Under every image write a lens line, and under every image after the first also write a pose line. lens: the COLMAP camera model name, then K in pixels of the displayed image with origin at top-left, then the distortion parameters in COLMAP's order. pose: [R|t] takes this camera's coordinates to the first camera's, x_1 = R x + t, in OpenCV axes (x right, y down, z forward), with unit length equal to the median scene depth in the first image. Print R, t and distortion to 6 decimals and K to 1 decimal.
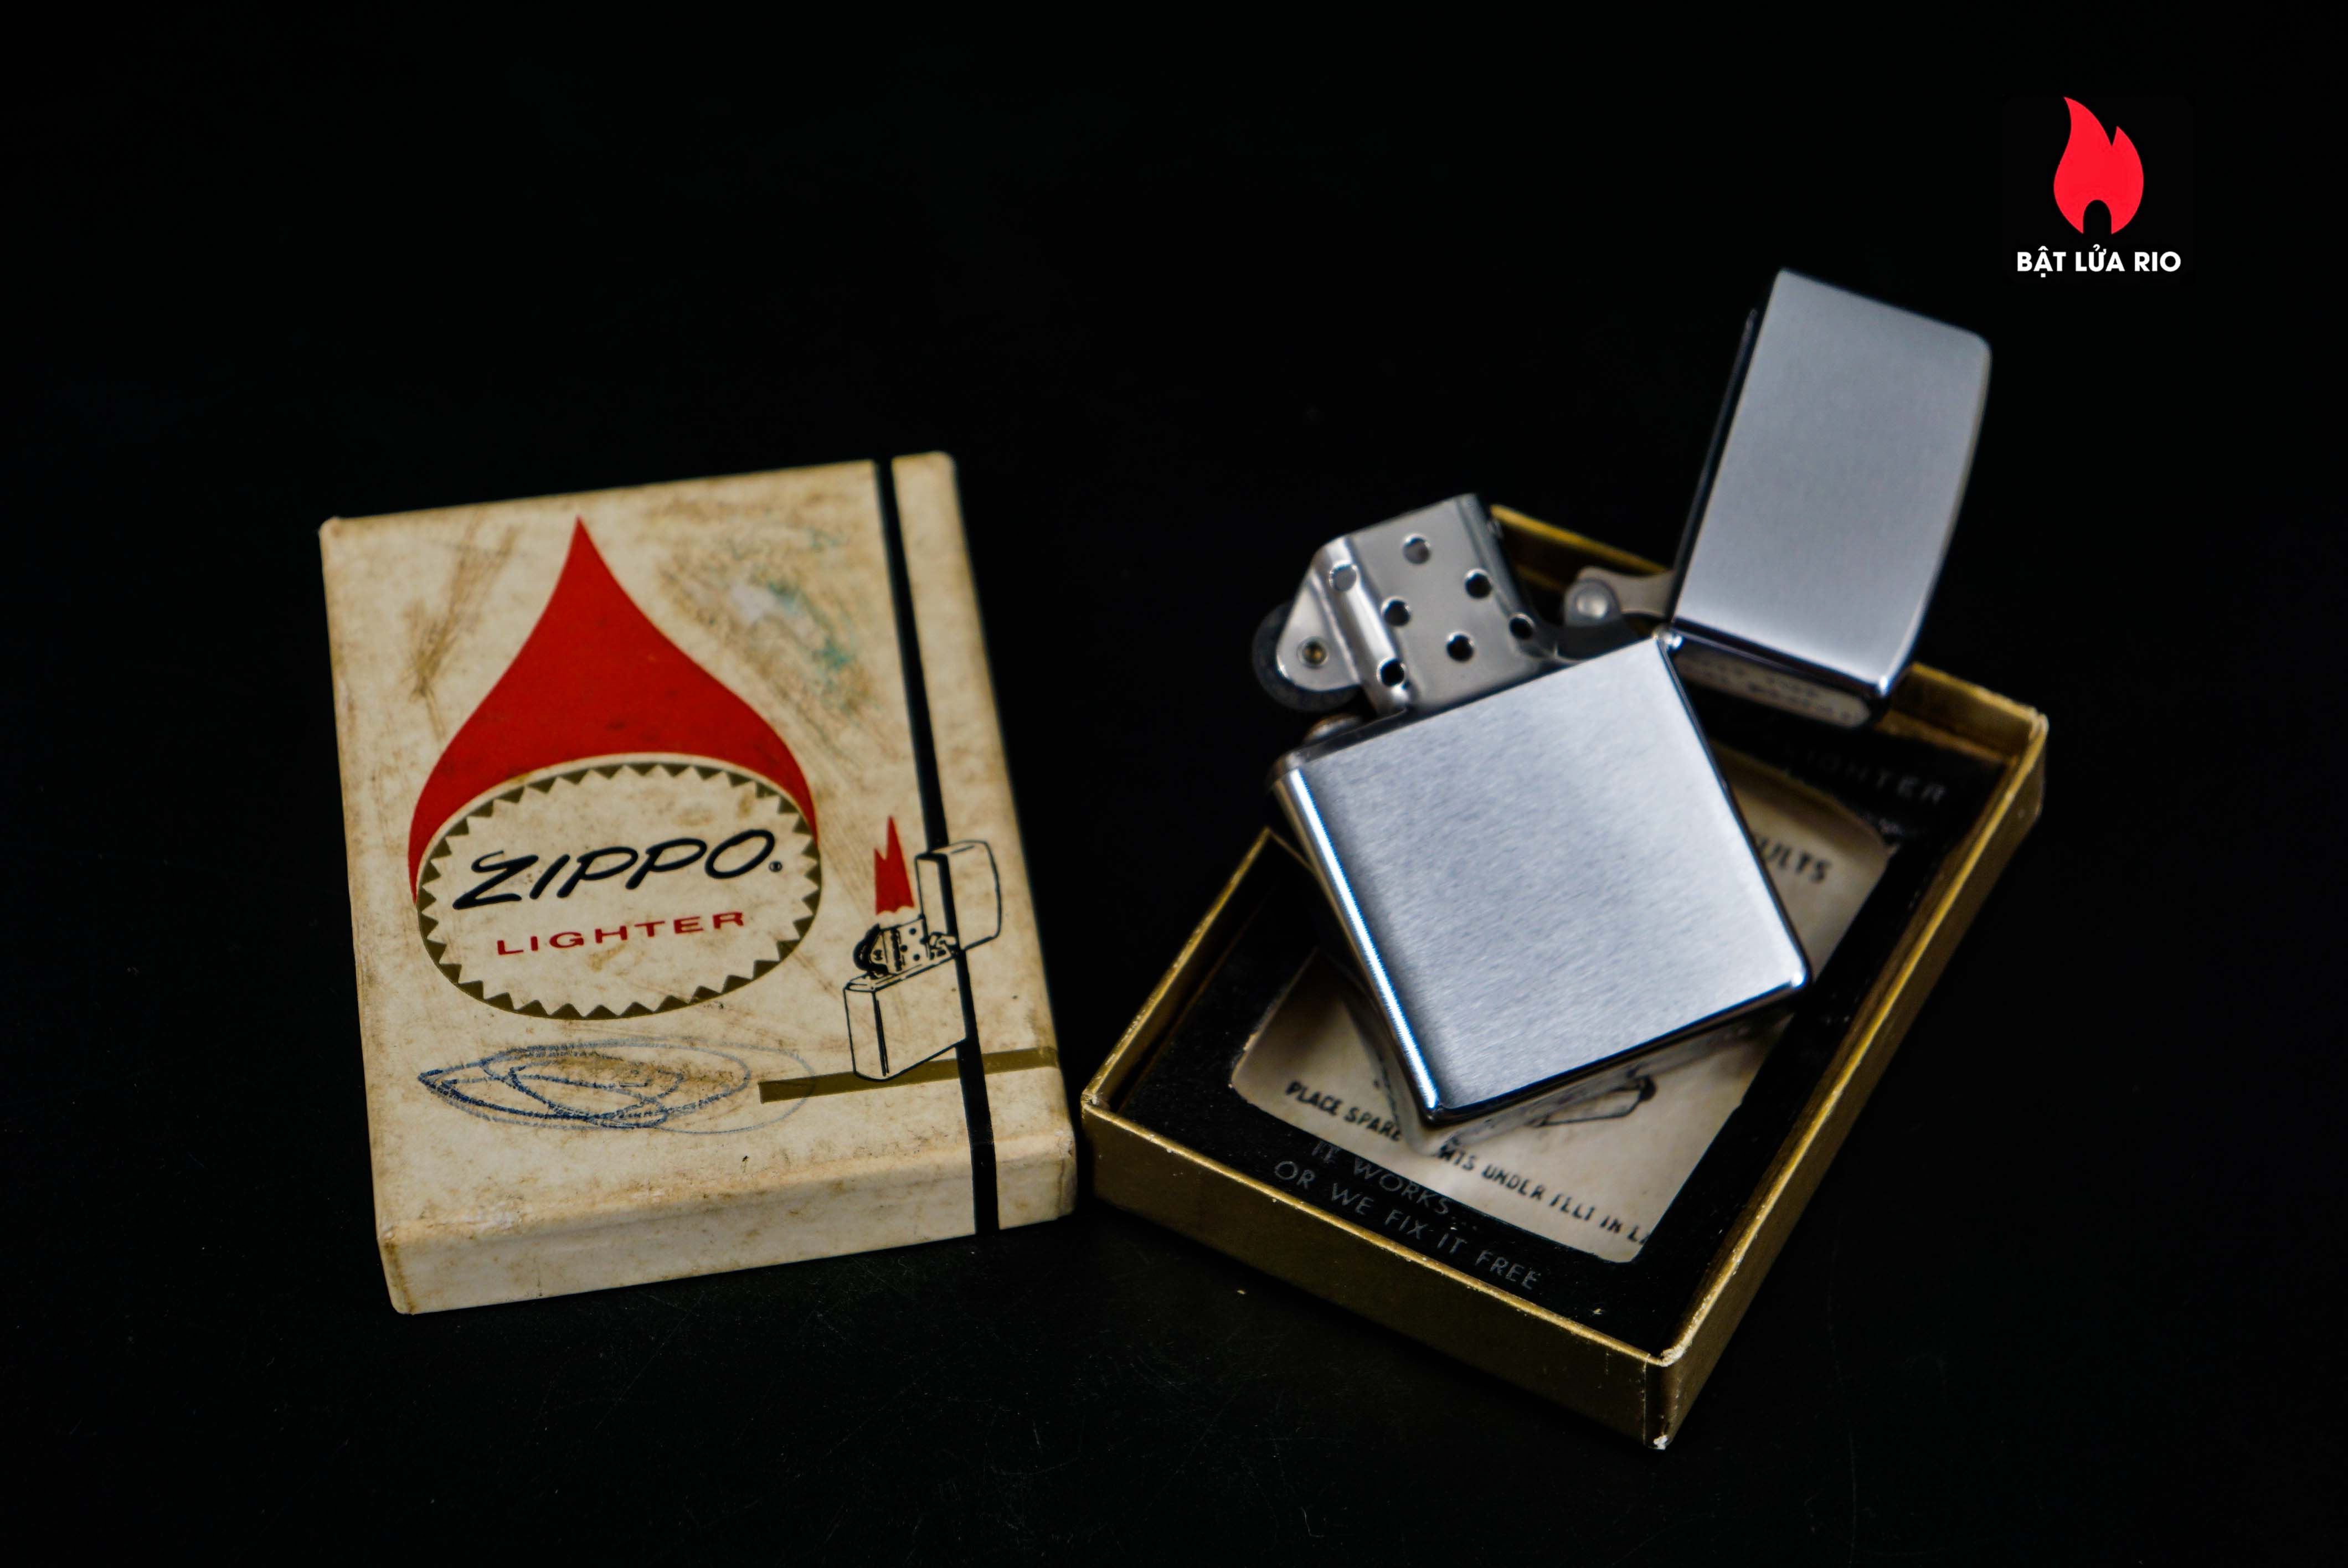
lens RADIAL K [[5652.2, 0, 1182.1], [0, 5652.2, 774.9], [0, 0, 1]] dist [0.411175, 0.000000]
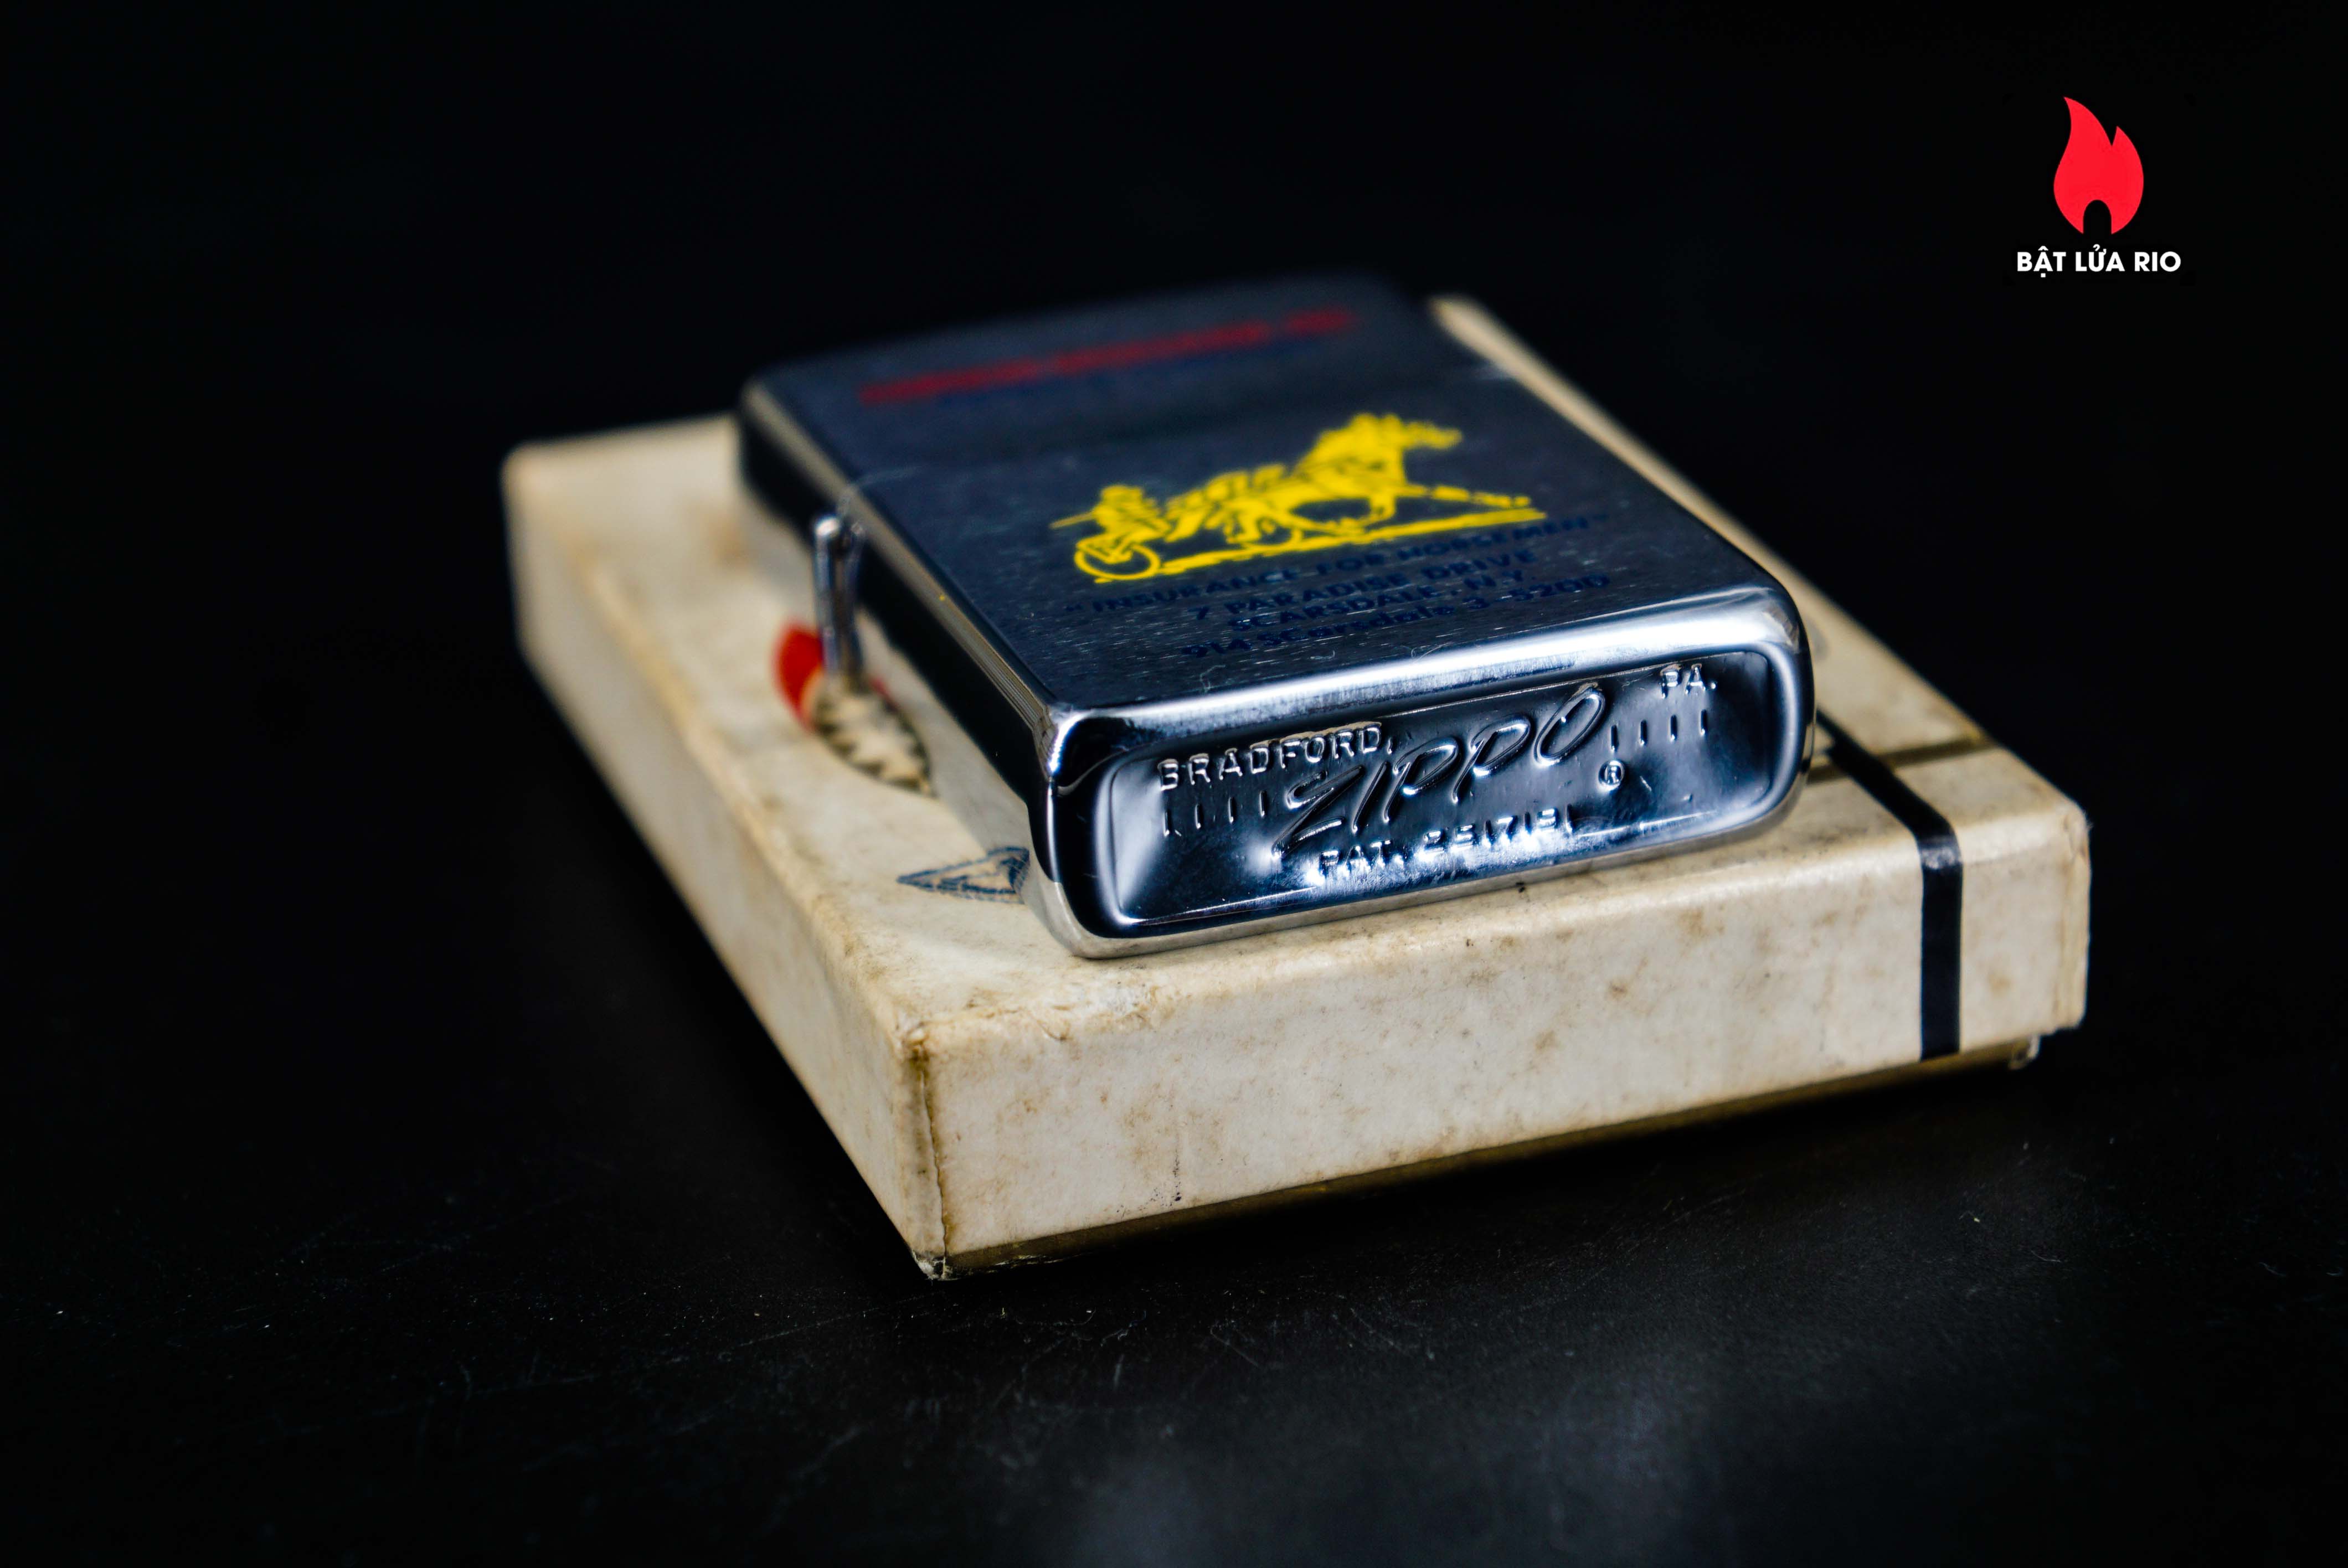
lens RADIAL K [[5652.2, 0, 1162.0], [0, 5652.2, 785.2], [0, 0, 1]] dist [0.411175, 0.000000]
pose [[0.986693, -0.099832, 0.128340, -0.179755], [0.147015, 0.884935, -0.441902, 0.294742], [-0.069456, 0.454889, 0.887835, 0.507583]]
